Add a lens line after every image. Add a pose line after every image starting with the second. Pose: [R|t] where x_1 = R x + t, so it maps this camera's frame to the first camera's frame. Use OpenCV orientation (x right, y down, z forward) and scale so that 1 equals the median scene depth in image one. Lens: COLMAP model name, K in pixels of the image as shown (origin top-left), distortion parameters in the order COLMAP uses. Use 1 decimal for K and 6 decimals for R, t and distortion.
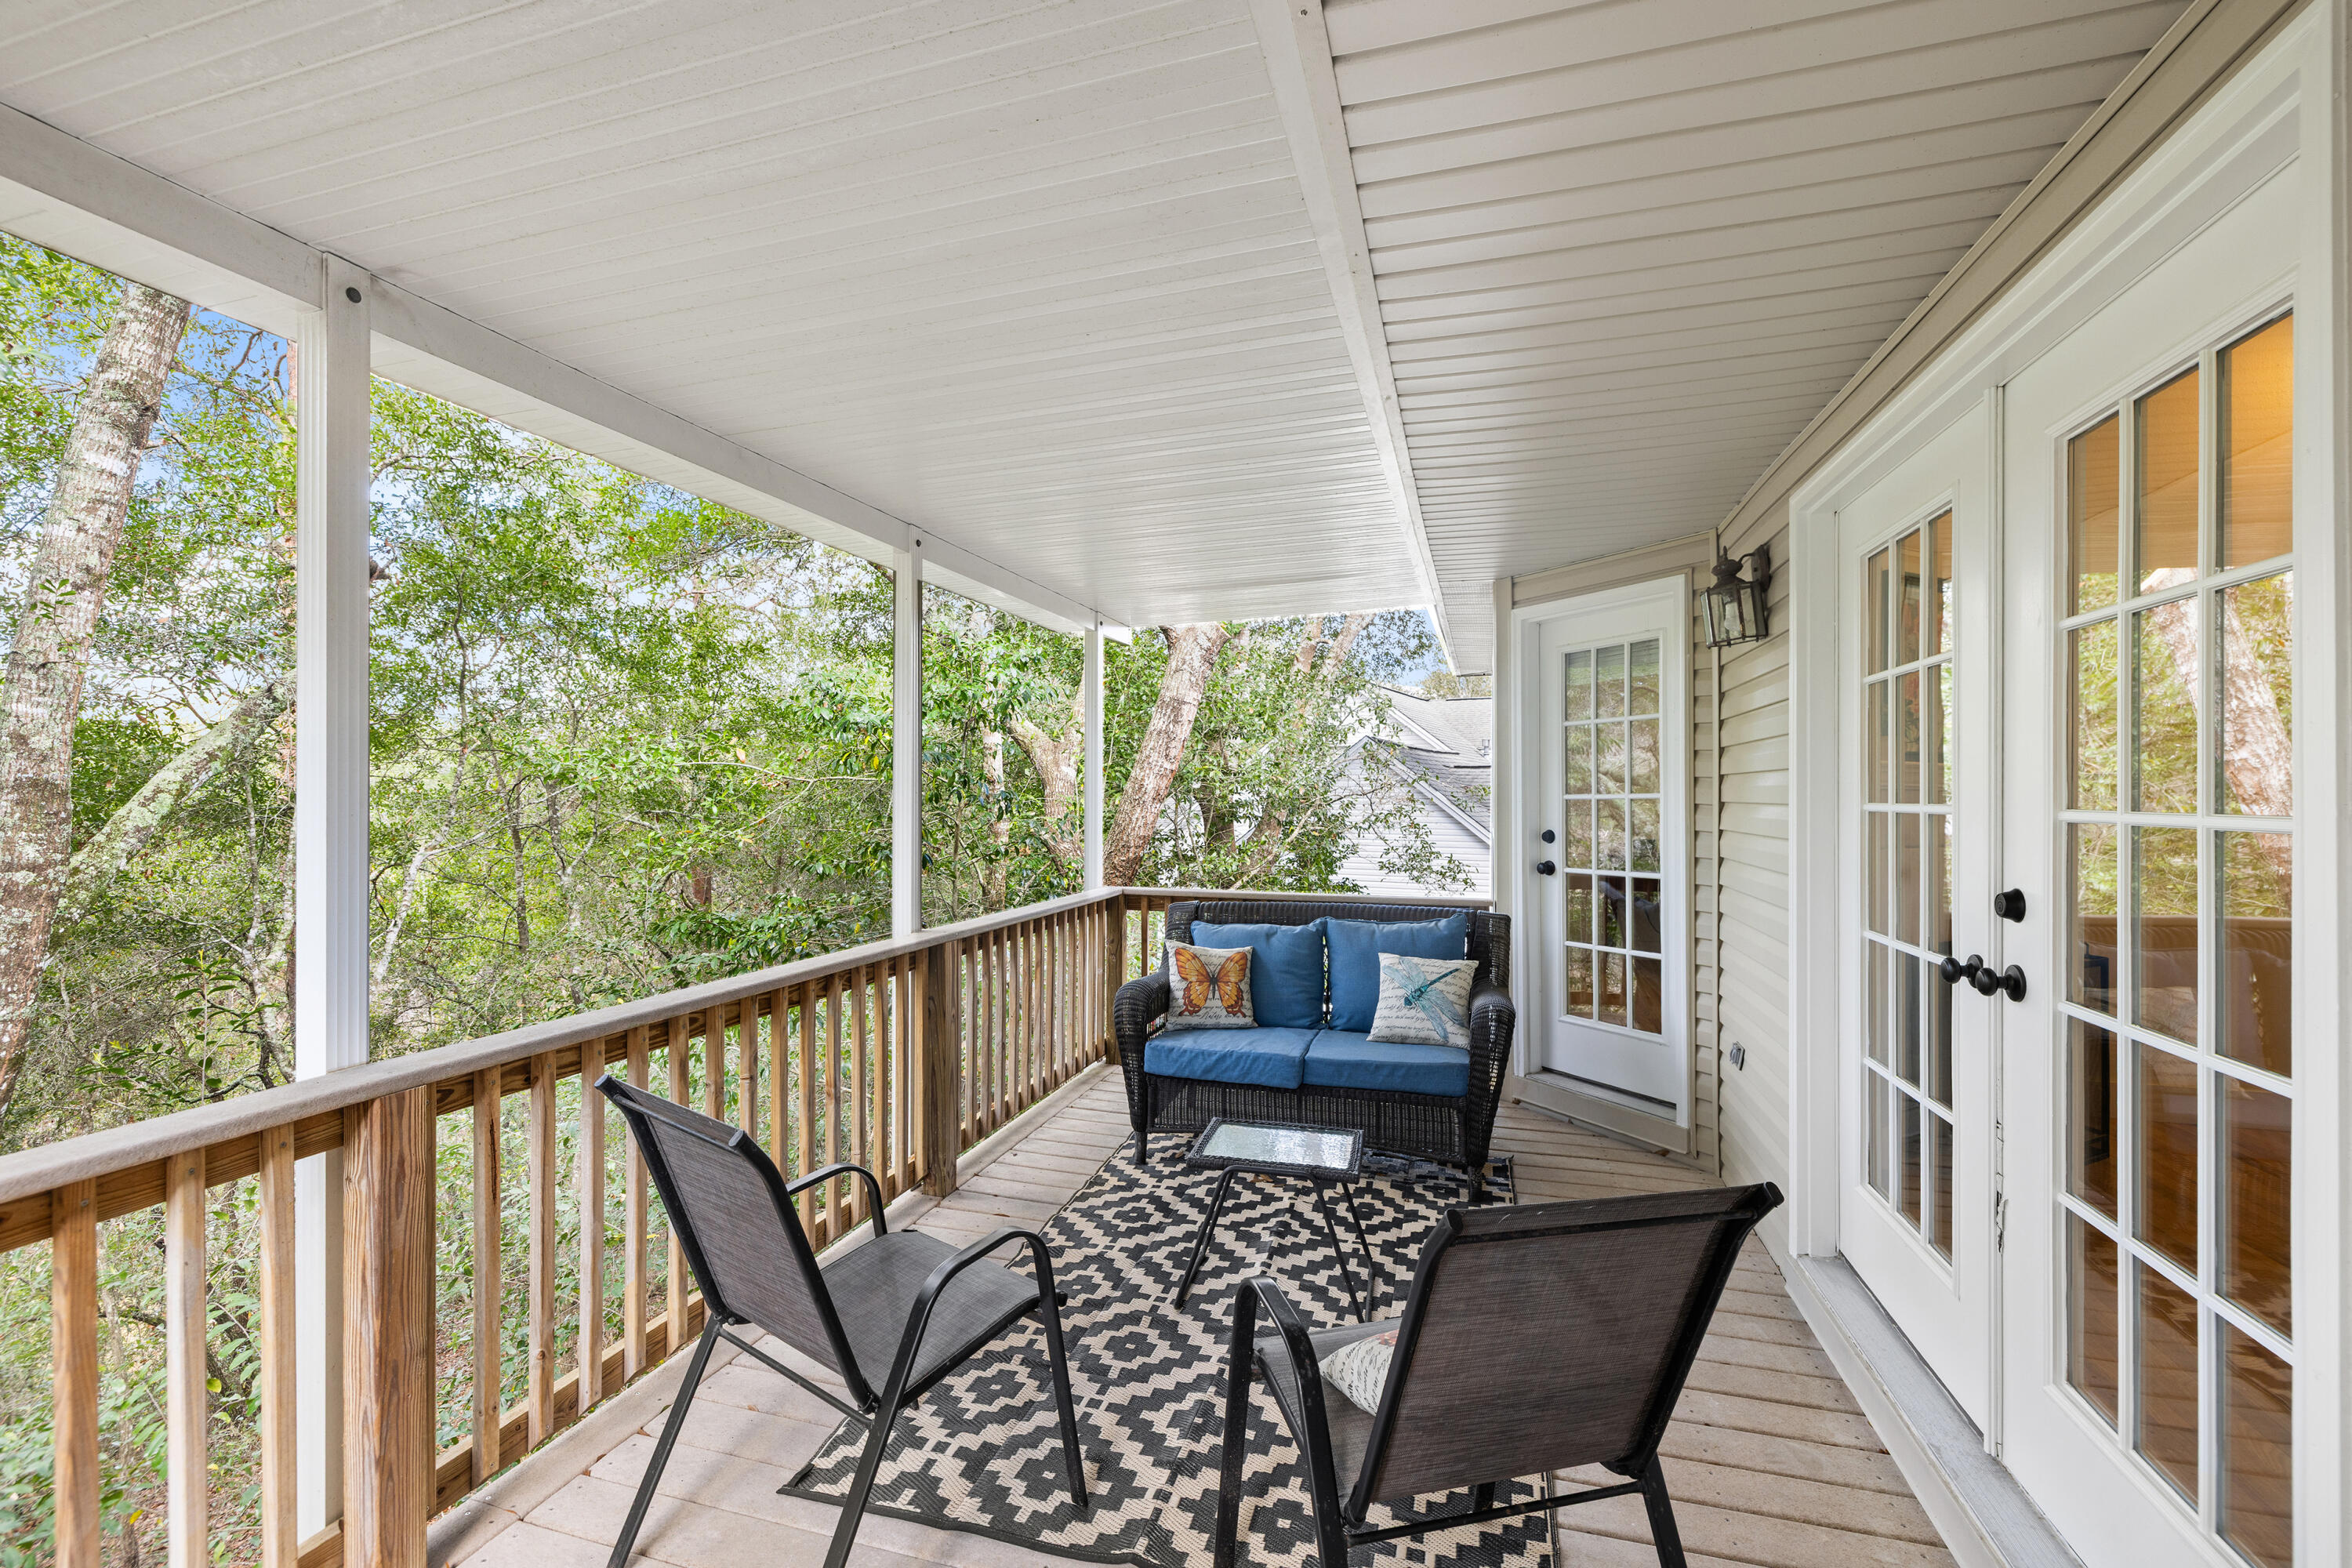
lens RADIAL K [[986.6, 0, 1170.5], [0, 986.6, 764.2], [0, 0, 1]] dist [-0.000310, -0.000029]
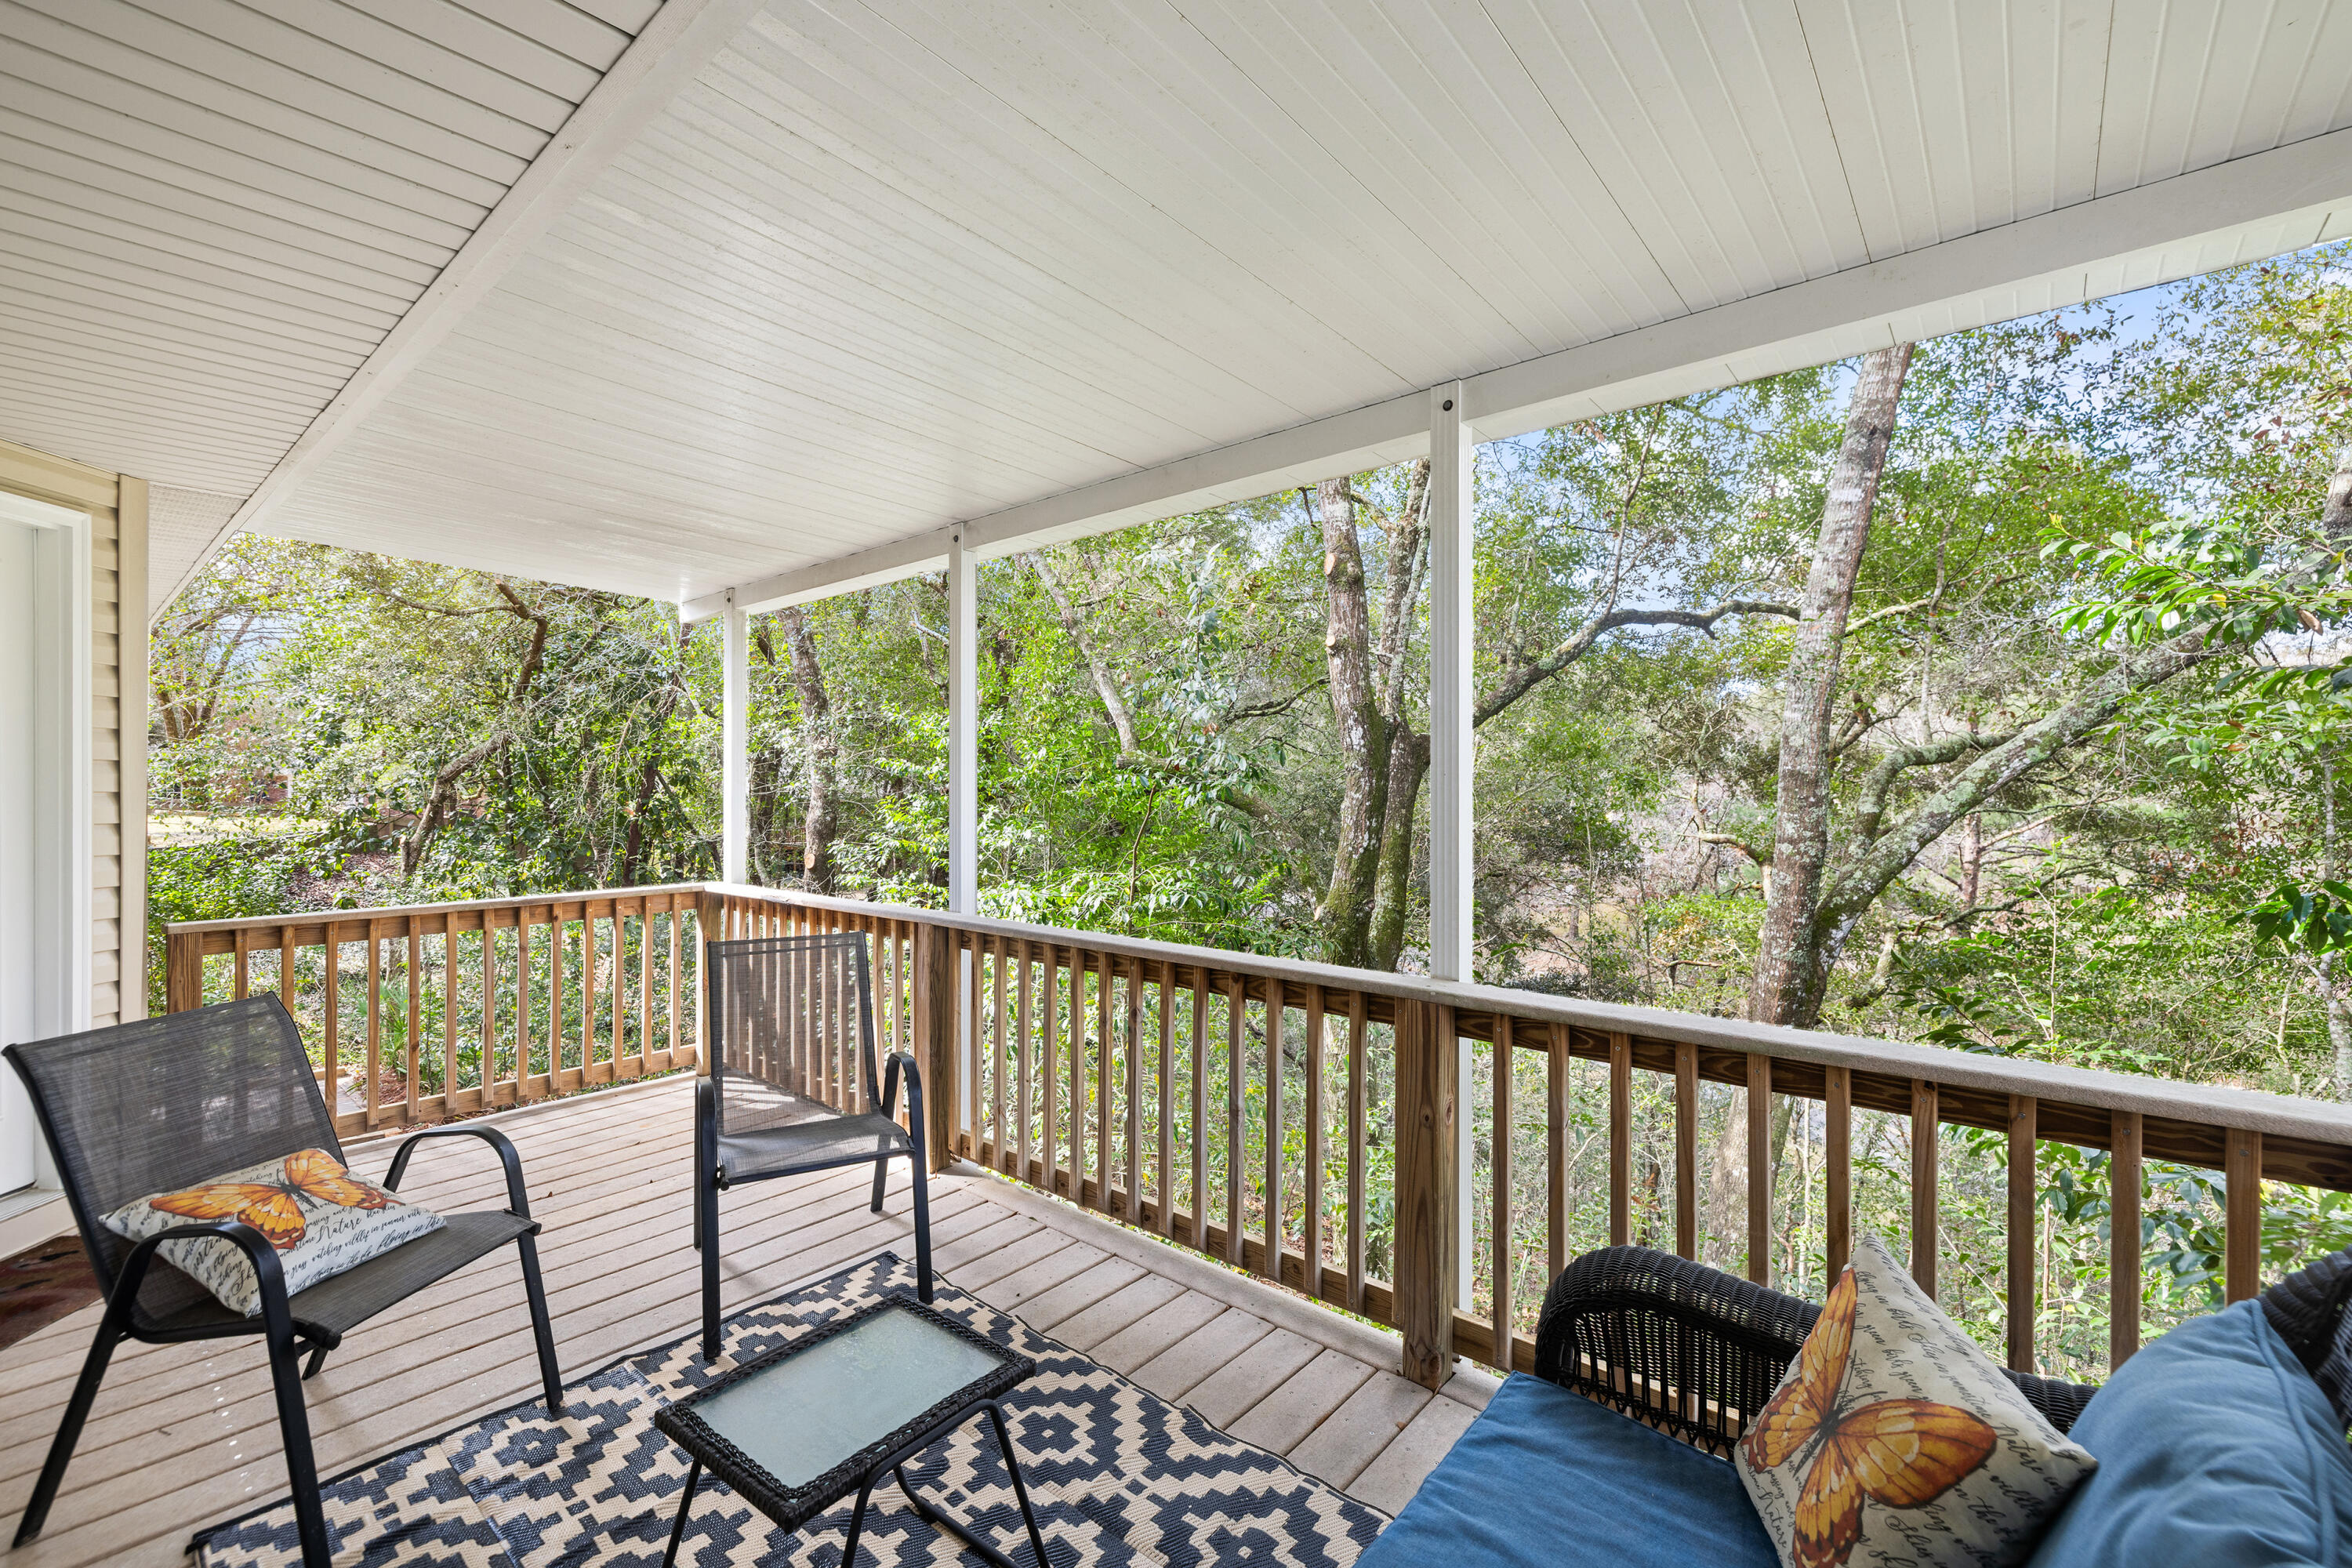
lens RADIAL K [[1040.8, 0, 1174.7], [0, 1040.8, 724.6], [0, 0, 1]] dist [-0.013903, -0.000143]
pose [[-0.440805, -0.028637, -0.897146, 0.373723], [0.029822, 0.998472, -0.046524, -0.004882], [0.897107, -0.047262, -0.439278, 0.887651]]
